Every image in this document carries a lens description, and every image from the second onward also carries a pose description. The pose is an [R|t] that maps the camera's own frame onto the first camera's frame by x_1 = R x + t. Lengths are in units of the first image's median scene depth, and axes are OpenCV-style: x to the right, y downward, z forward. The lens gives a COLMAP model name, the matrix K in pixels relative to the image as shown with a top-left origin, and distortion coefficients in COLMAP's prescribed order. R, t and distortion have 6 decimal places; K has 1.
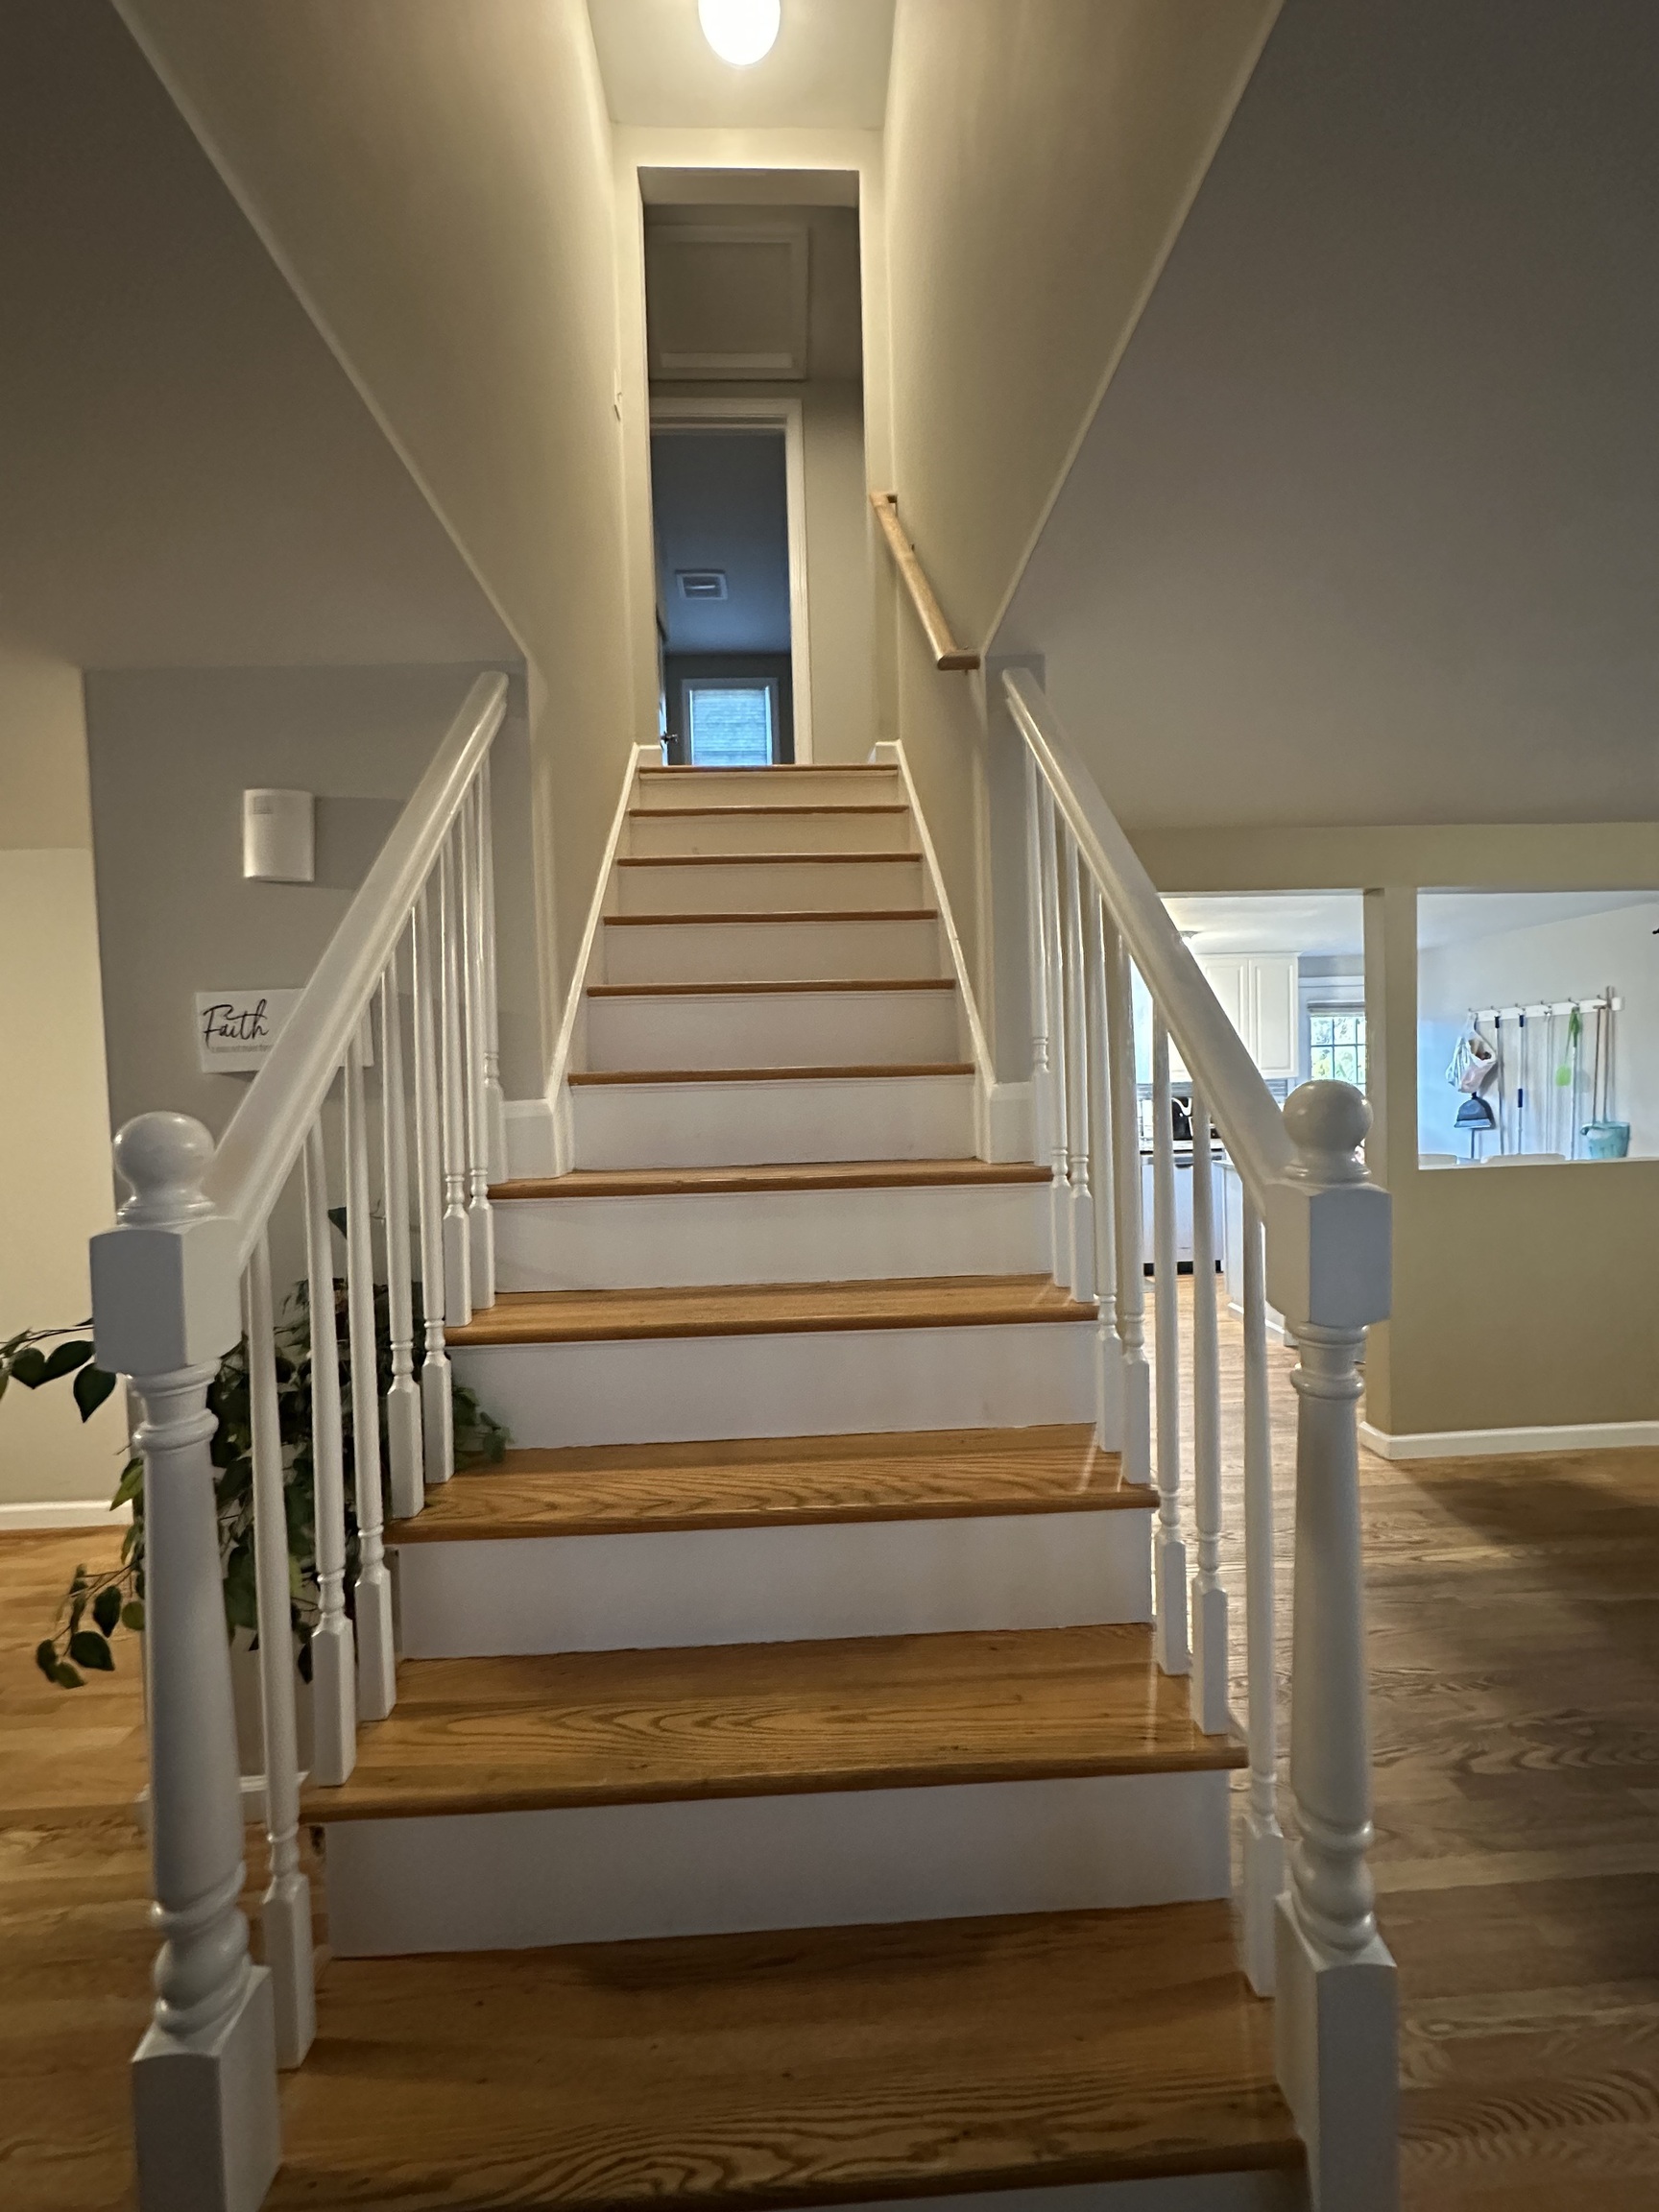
lens RADIAL K [[881.1, 0, 829.5], [0, 881.1, 1106.0], [0, 0, 1]] dist [-0.003324, 0.000484]
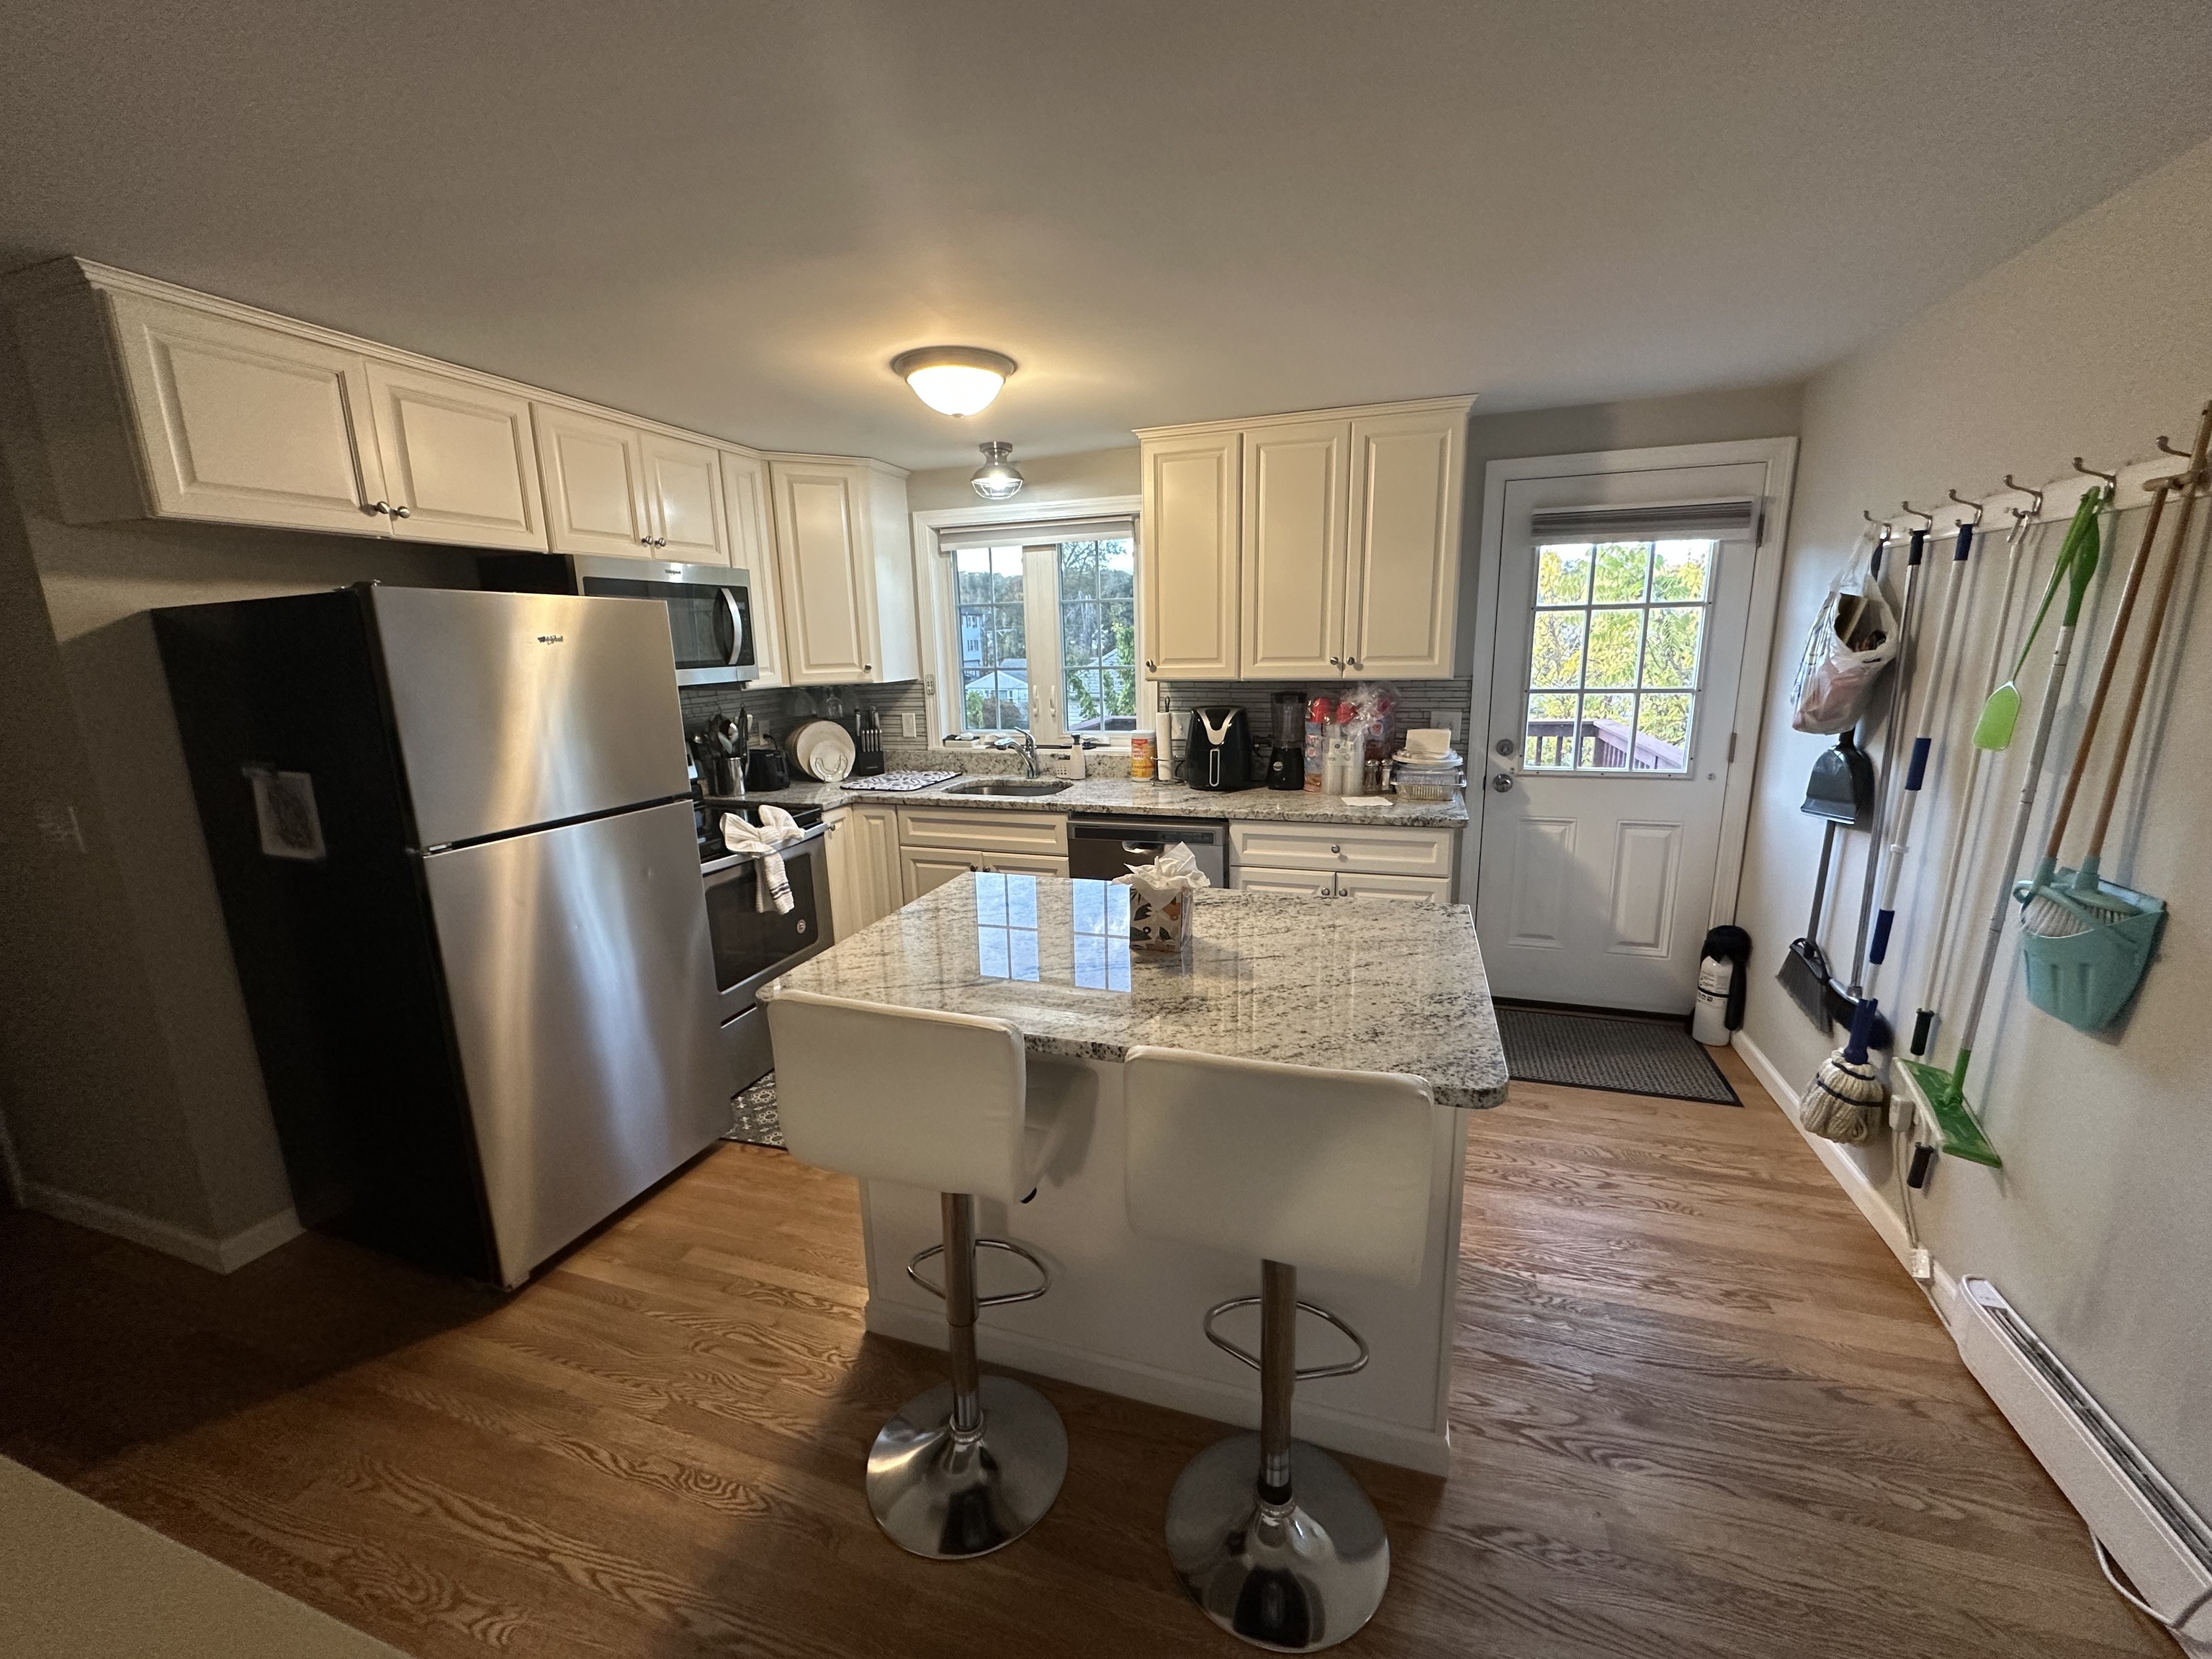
lens RADIAL K [[881.1, 0, 1106.0], [0, 881.1, 829.5], [0, 0, 1]] dist [-0.003324, 0.000484]
pose [[0.935925, 0.084041, -0.342026, 0.574040], [-0.016498, 0.980509, 0.195781, -0.045883], [0.351813, -0.177593, 0.919069, 0.520938]]
